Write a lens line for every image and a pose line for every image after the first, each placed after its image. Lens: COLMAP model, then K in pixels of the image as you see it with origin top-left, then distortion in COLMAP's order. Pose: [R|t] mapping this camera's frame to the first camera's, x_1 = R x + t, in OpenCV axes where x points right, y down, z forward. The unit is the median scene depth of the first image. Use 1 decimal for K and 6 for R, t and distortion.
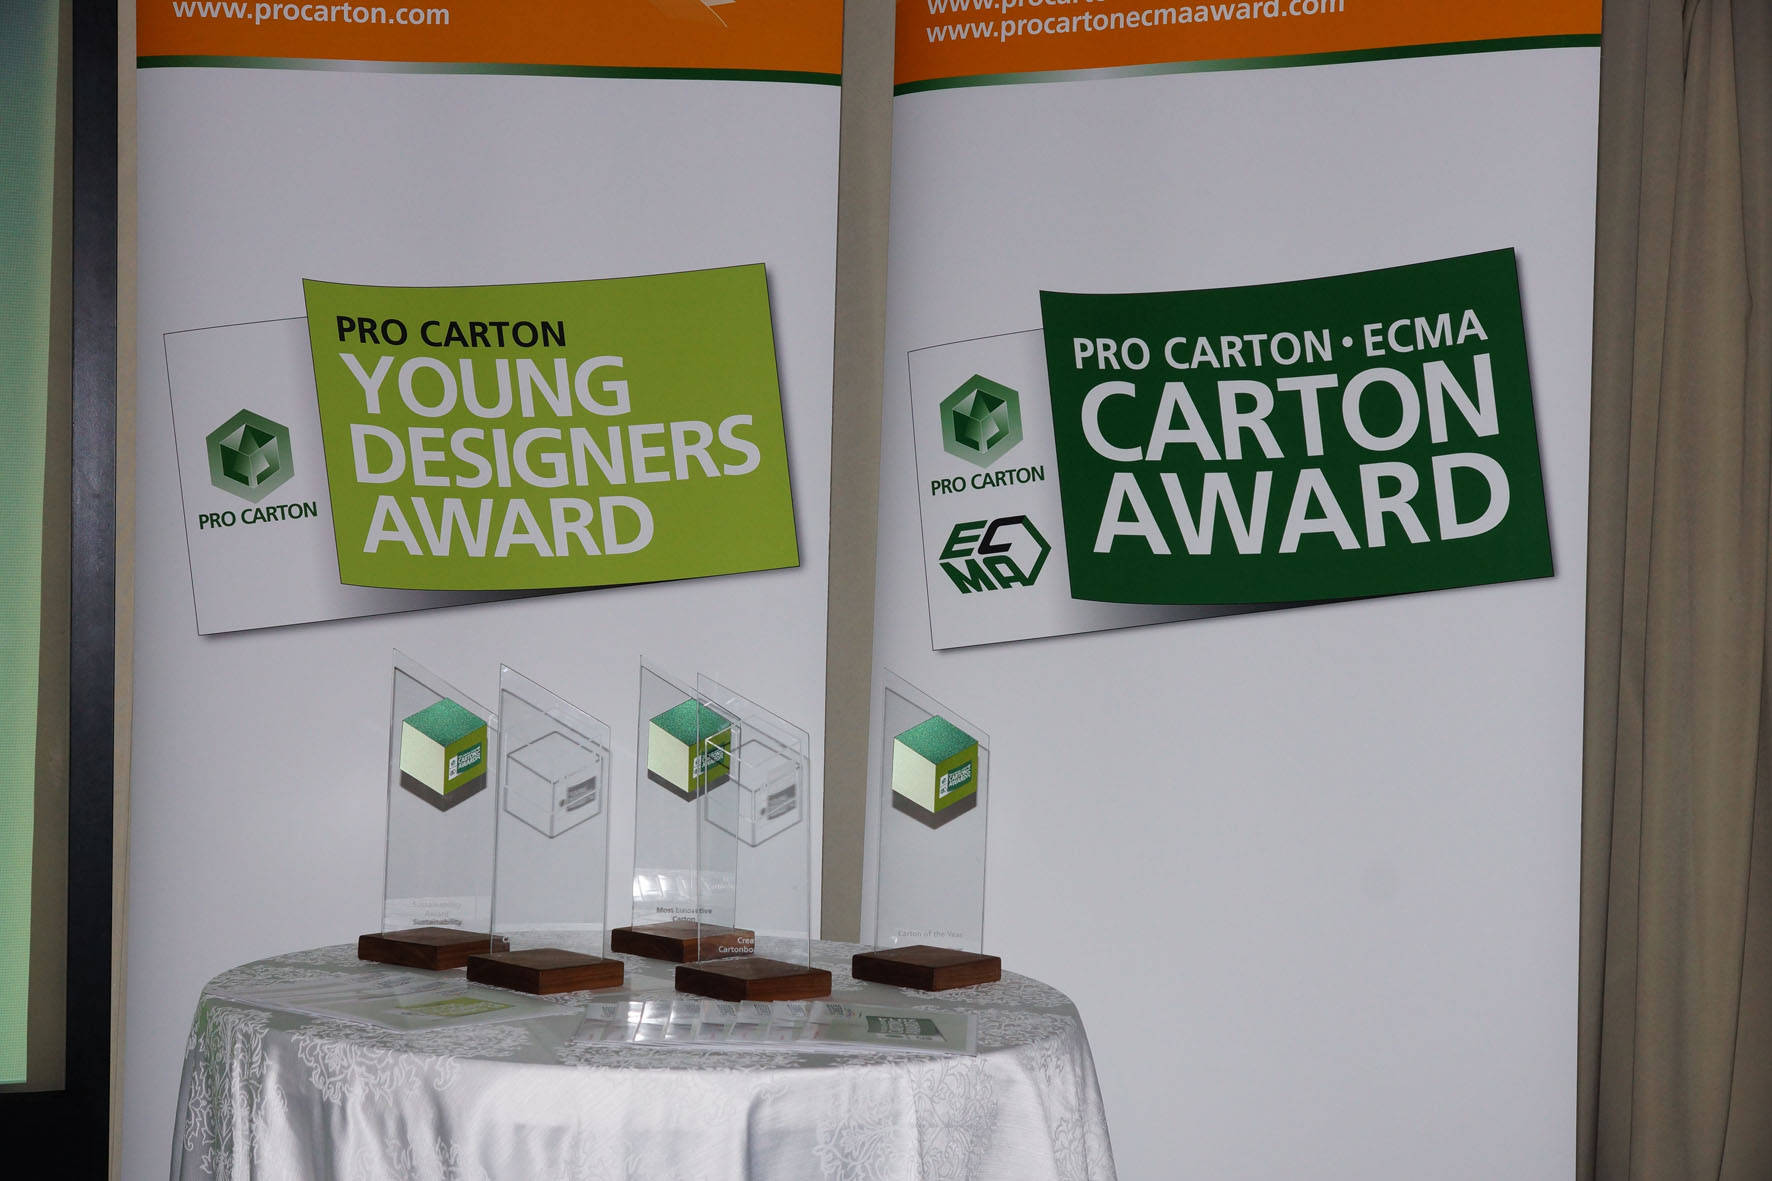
lens RADIAL K [[2785.1, 0, 886.0], [0, 2785.1, 590.5], [0, 0, 1]] dist [0.038458, 0.168968]
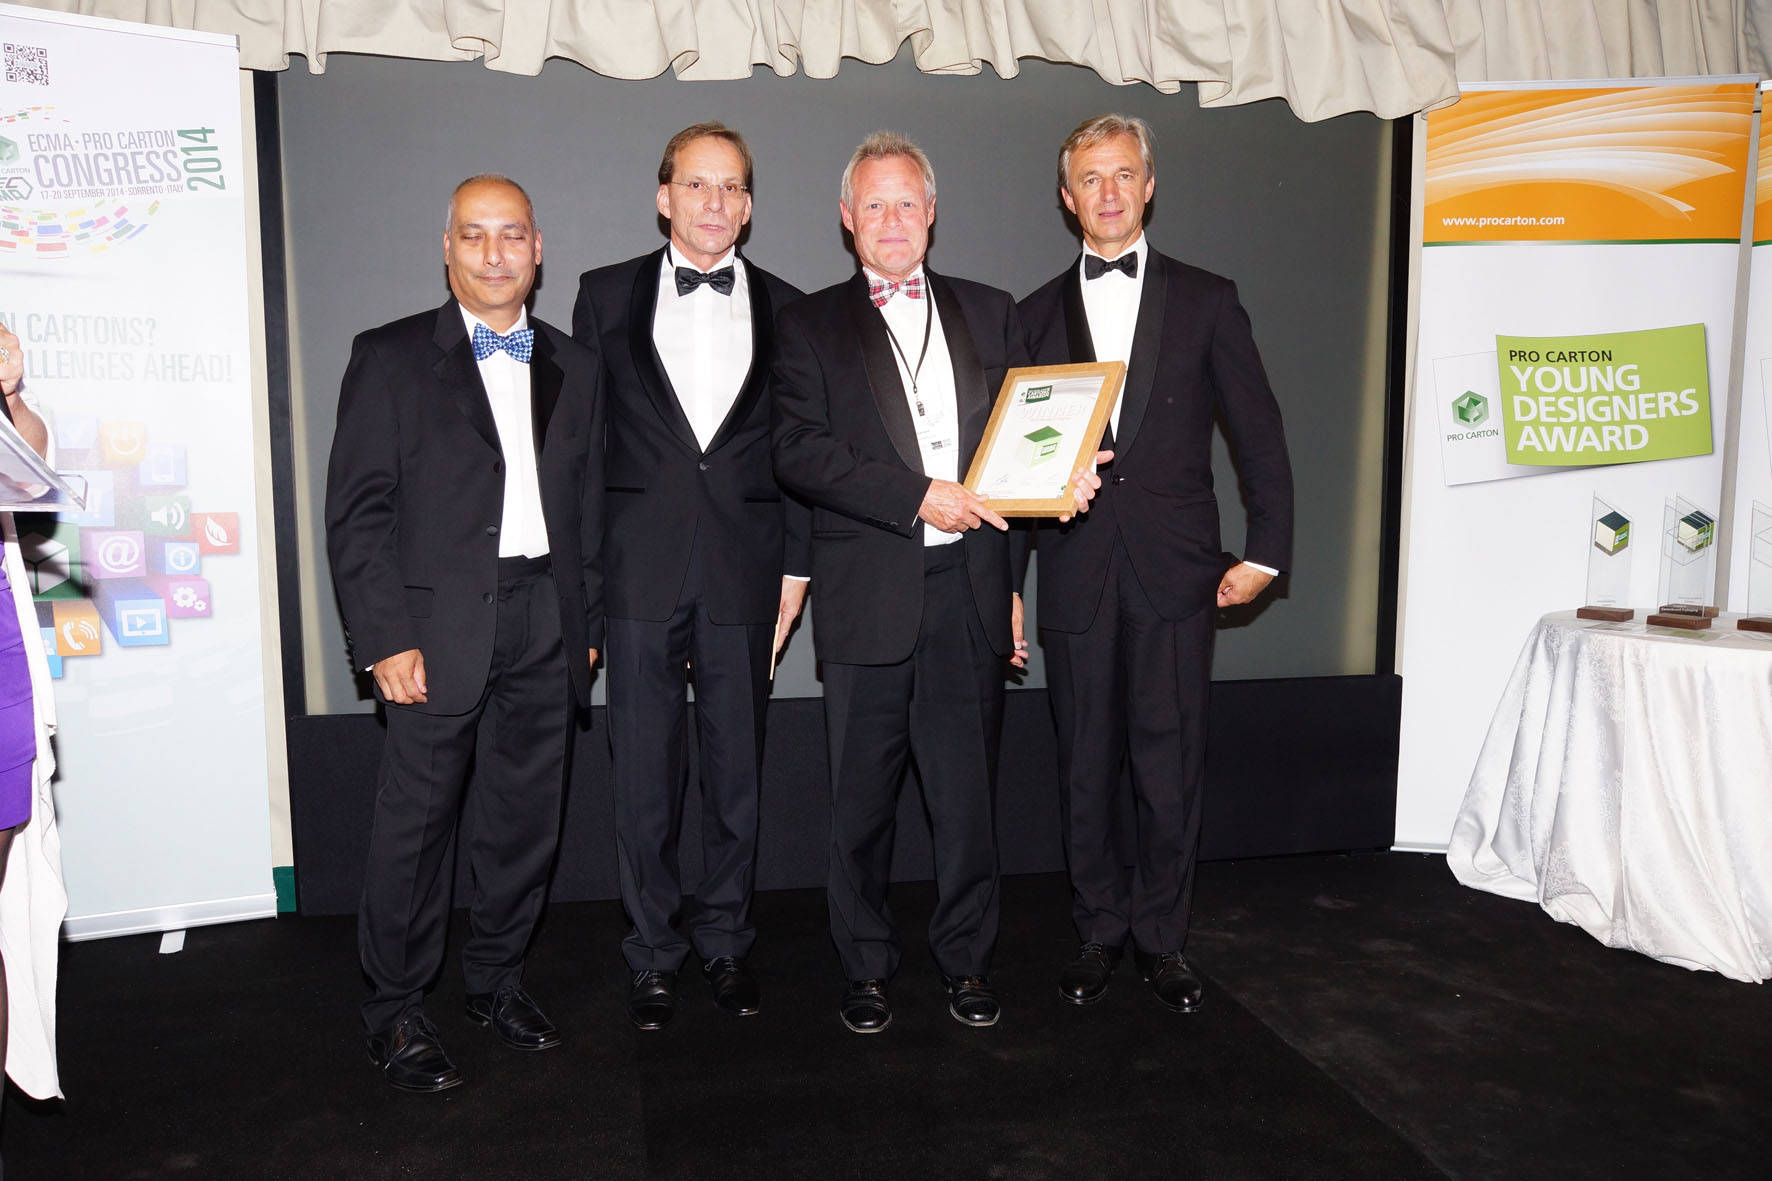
lens RADIAL K [[1466.1, 0, 886.0], [0, 1466.1, 590.5], [0, 0, 1]] dist [-0.105747, 0.159938]
pose [[0.990468, -0.003790, -0.137691, -0.554084], [0.016899, 0.995414, 0.094161, -0.019707], [0.136703, -0.095590, 0.985989, -0.300919]]
